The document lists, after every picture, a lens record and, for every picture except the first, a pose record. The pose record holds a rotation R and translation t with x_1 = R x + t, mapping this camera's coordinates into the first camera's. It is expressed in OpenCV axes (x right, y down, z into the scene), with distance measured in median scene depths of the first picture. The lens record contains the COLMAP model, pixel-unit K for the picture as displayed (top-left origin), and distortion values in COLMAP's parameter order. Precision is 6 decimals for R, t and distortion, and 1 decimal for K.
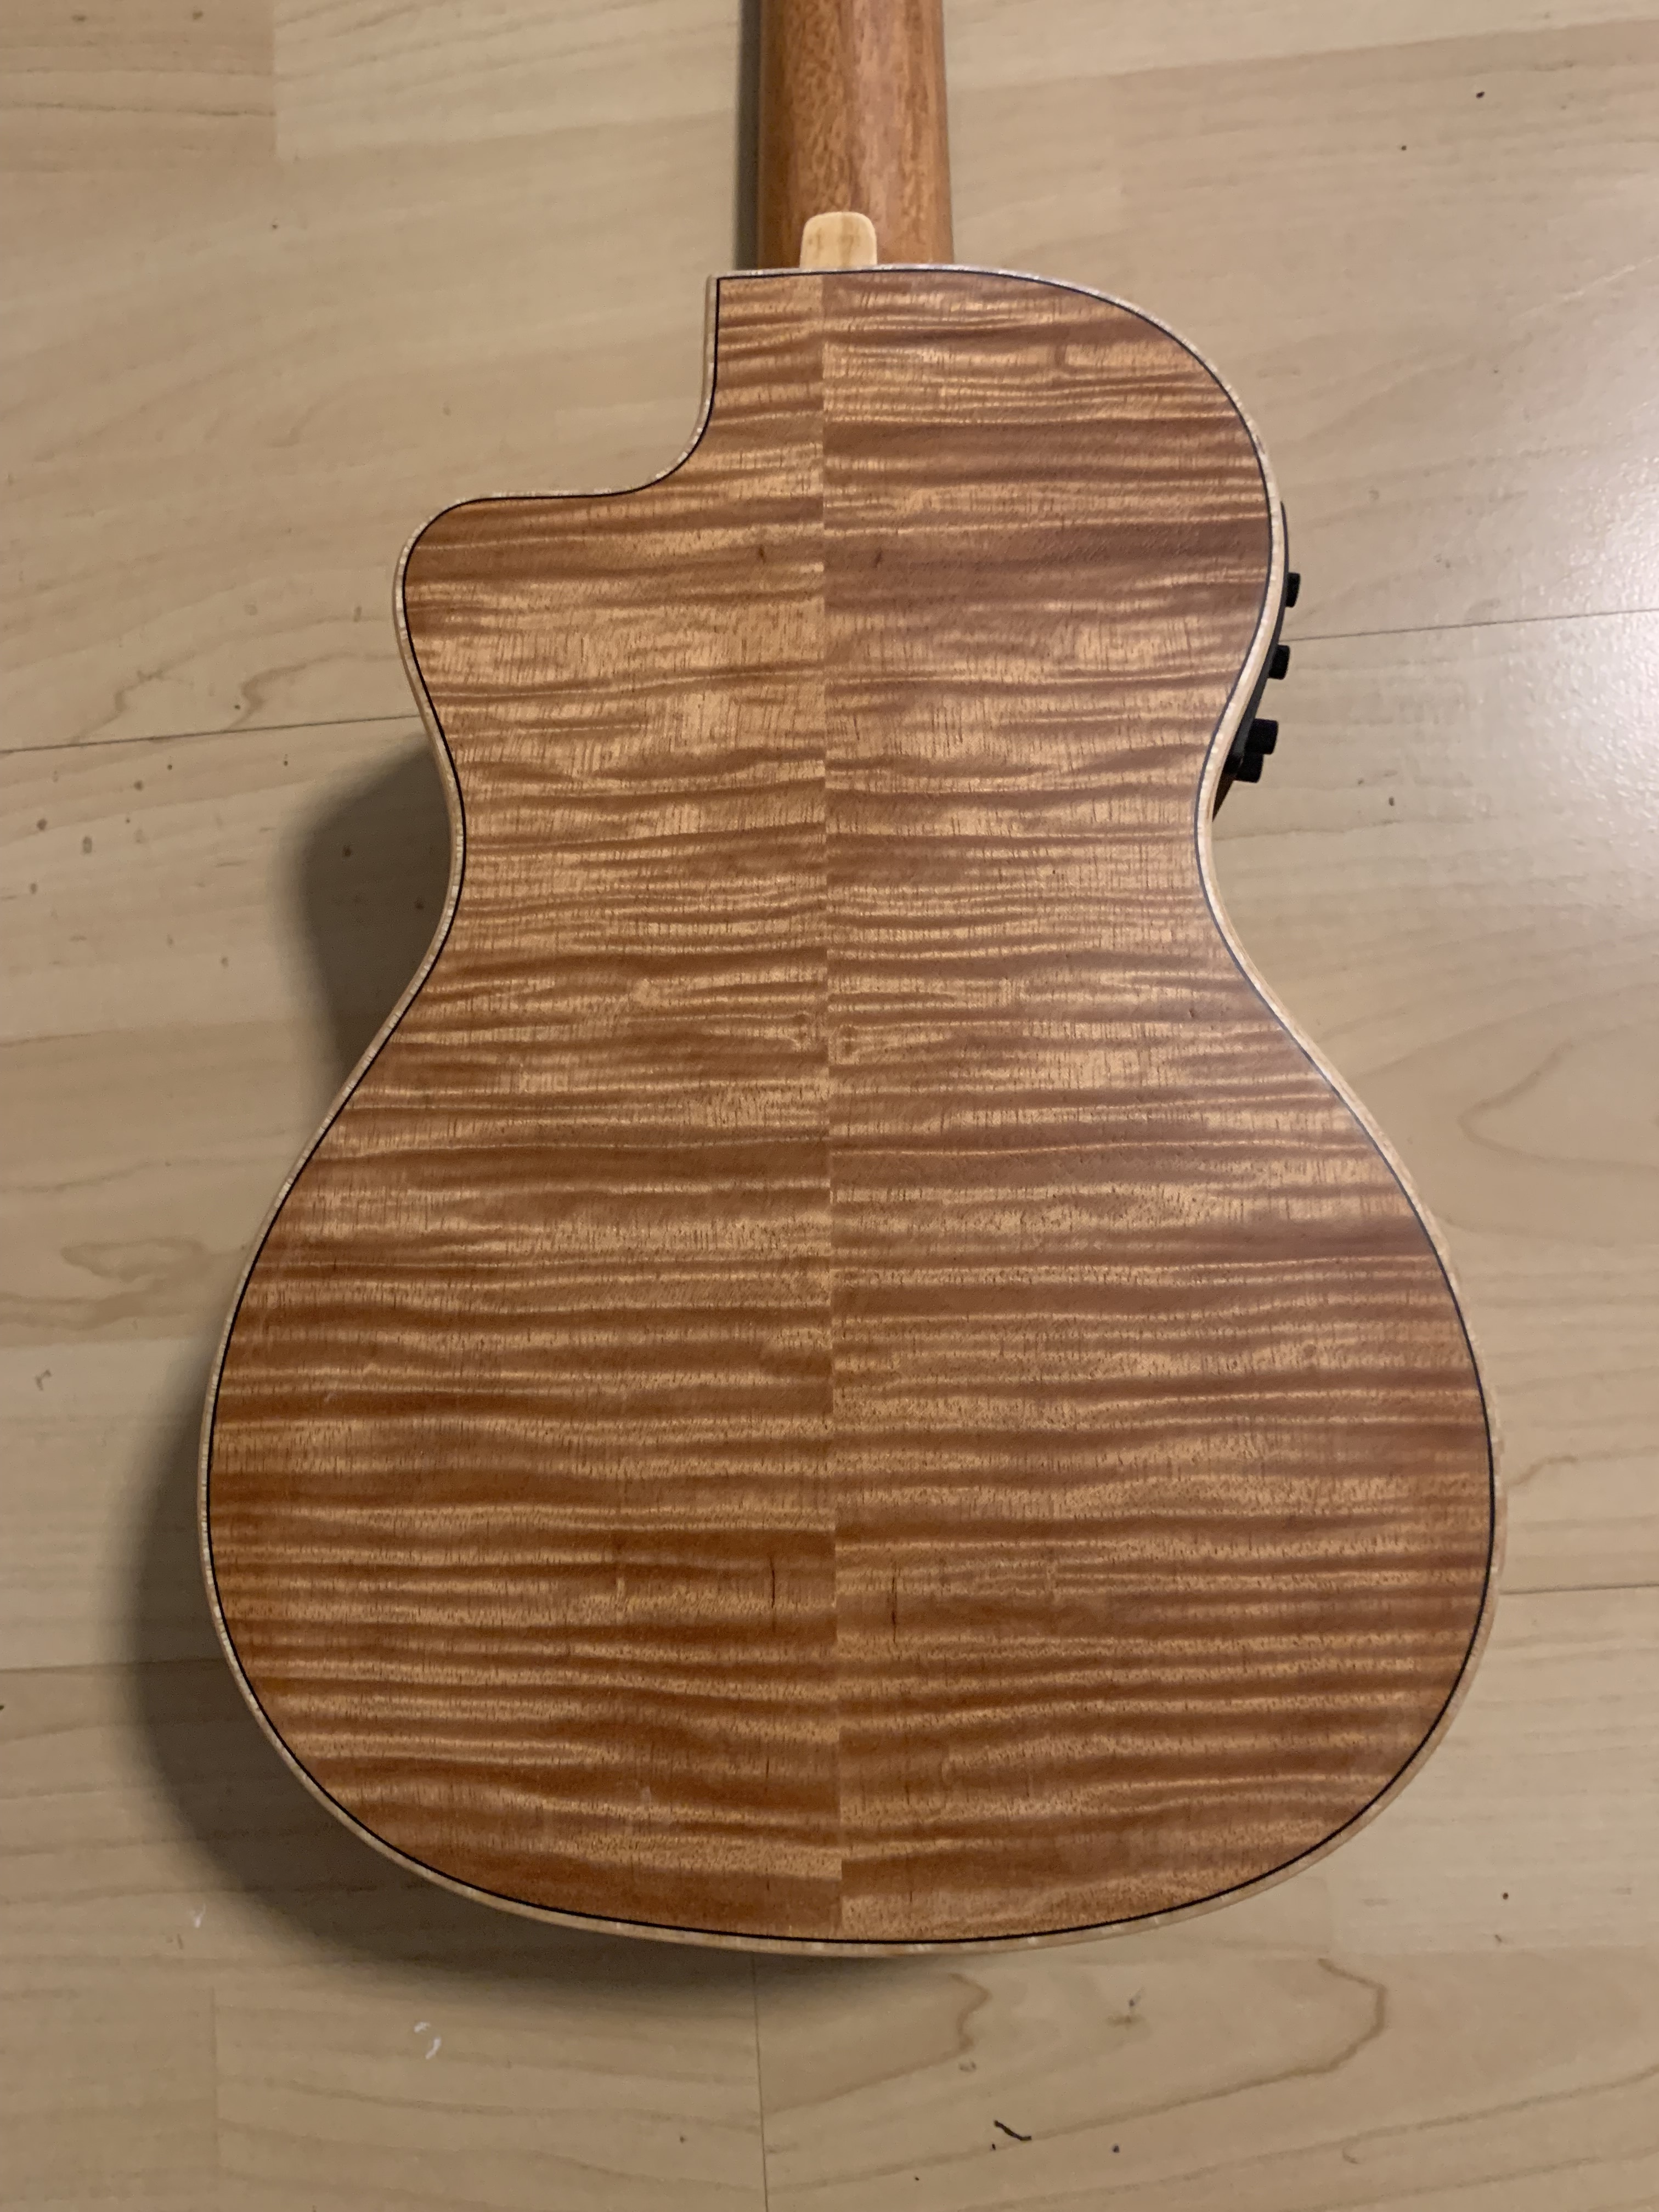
lens RADIAL K [[1736.3, 0, 829.5], [0, 1736.3, 1106.0], [0, 0, 1]] dist [0.002829, -0.012903]
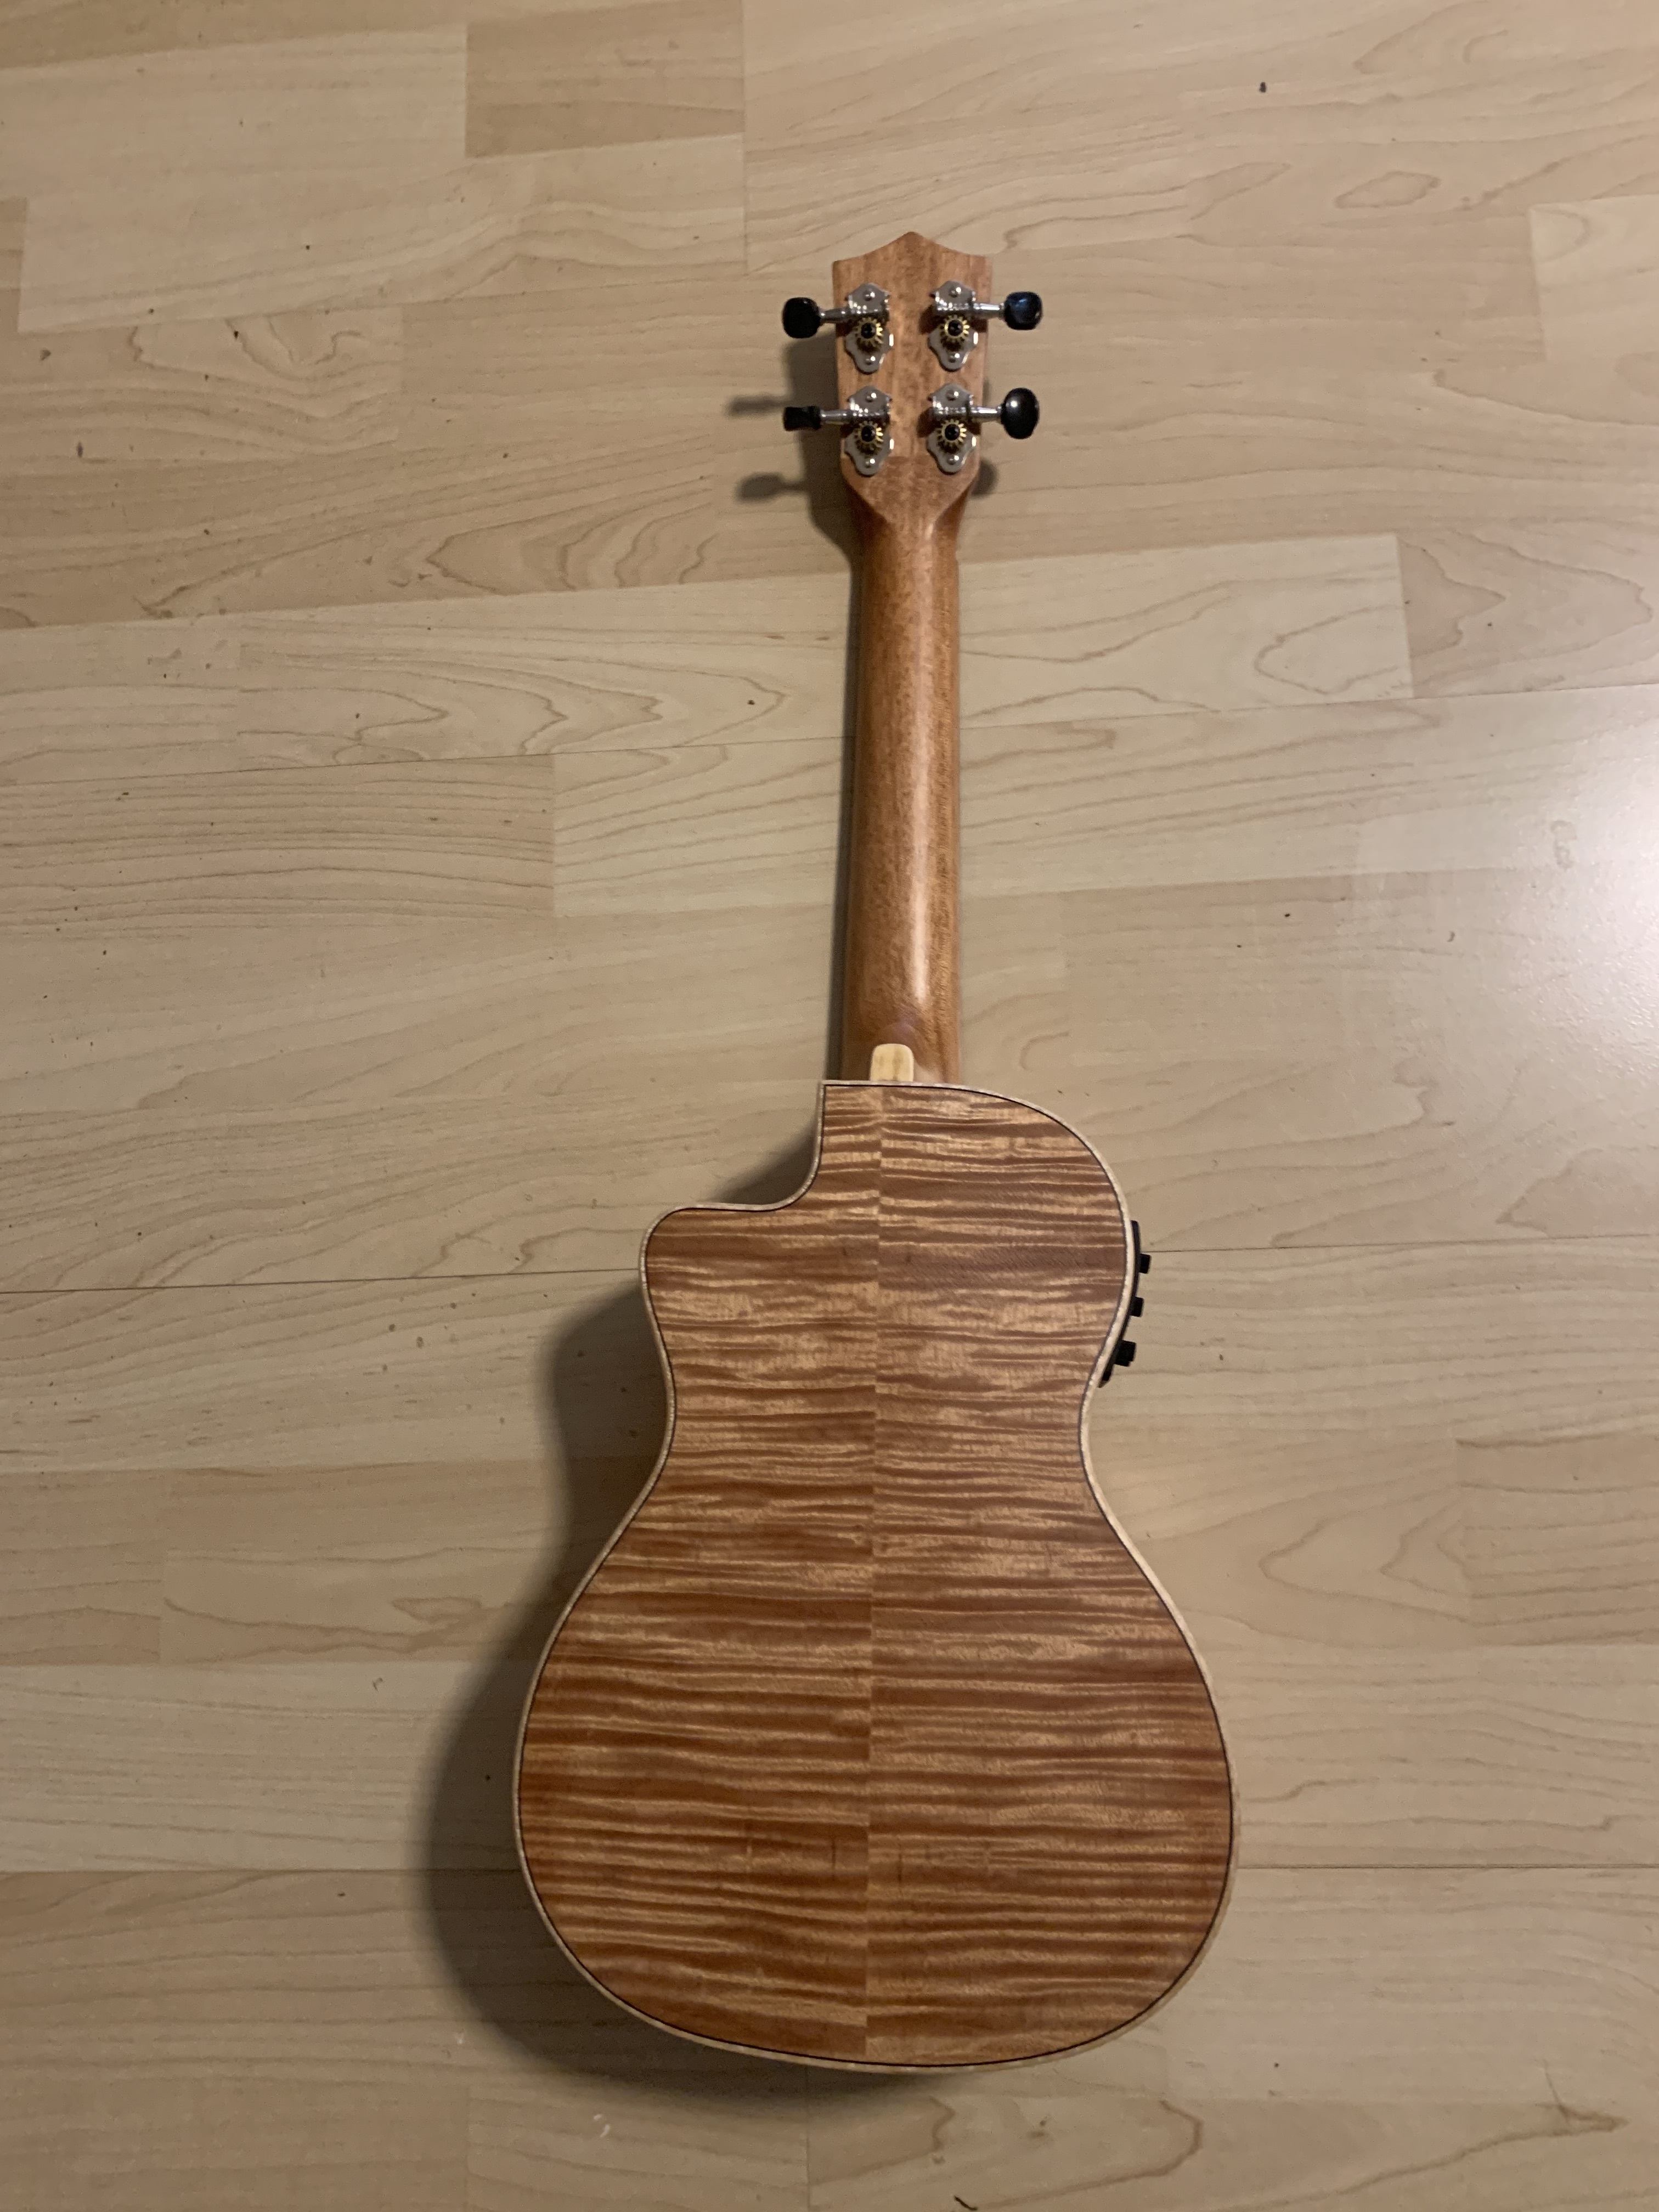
lens RADIAL K [[1692.0, 0, 815.2], [0, 1692.0, 1109.7], [0, 0, 1]] dist [0.004623, 0.002183]
pose [[0.998931, 0.032806, -0.032562, -0.019118], [-0.035761, 0.994858, -0.094753, -0.325026], [0.029286, 0.095816, 0.994968, -0.823206]]
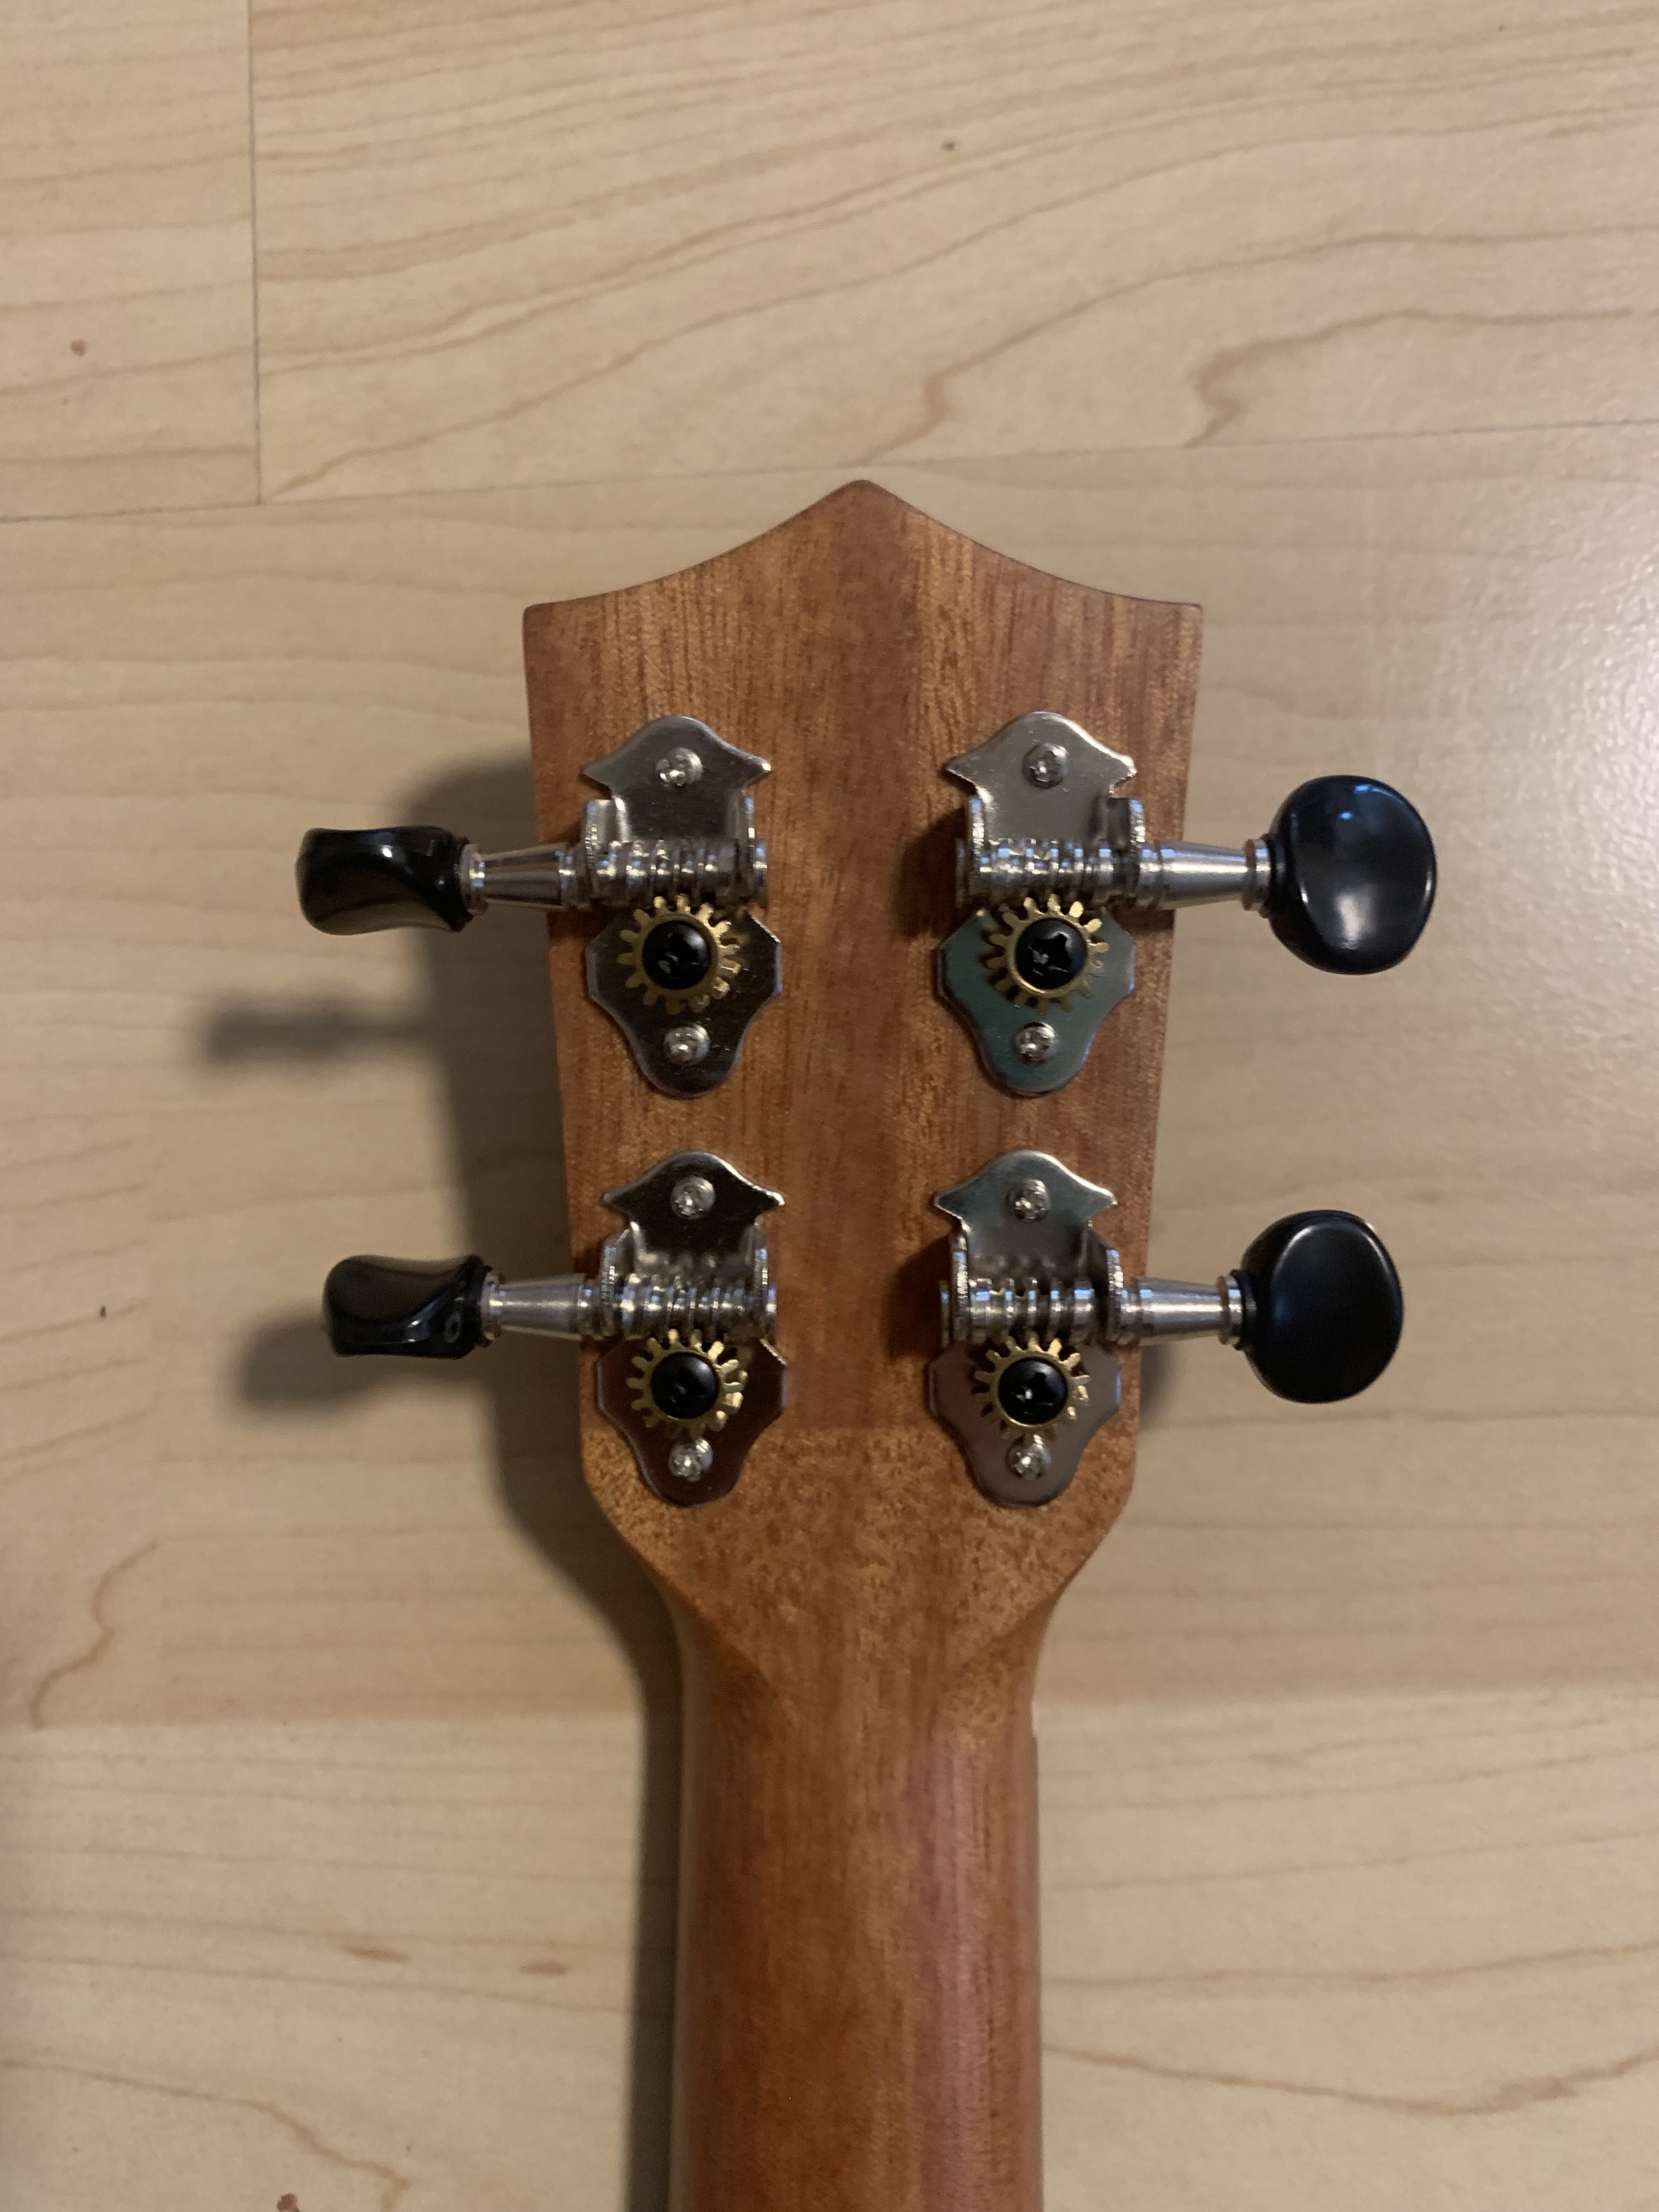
lens RADIAL K [[1736.3, 0, 829.5], [0, 1736.3, 1106.0], [0, 0, 1]] dist [0.002829, -0.012903]
pose [[0.999588, 0.023284, 0.016788, -0.016252], [-0.024156, 0.998260, 0.053796, -1.596525], [-0.015506, -0.054179, 0.998411, 0.839347]]
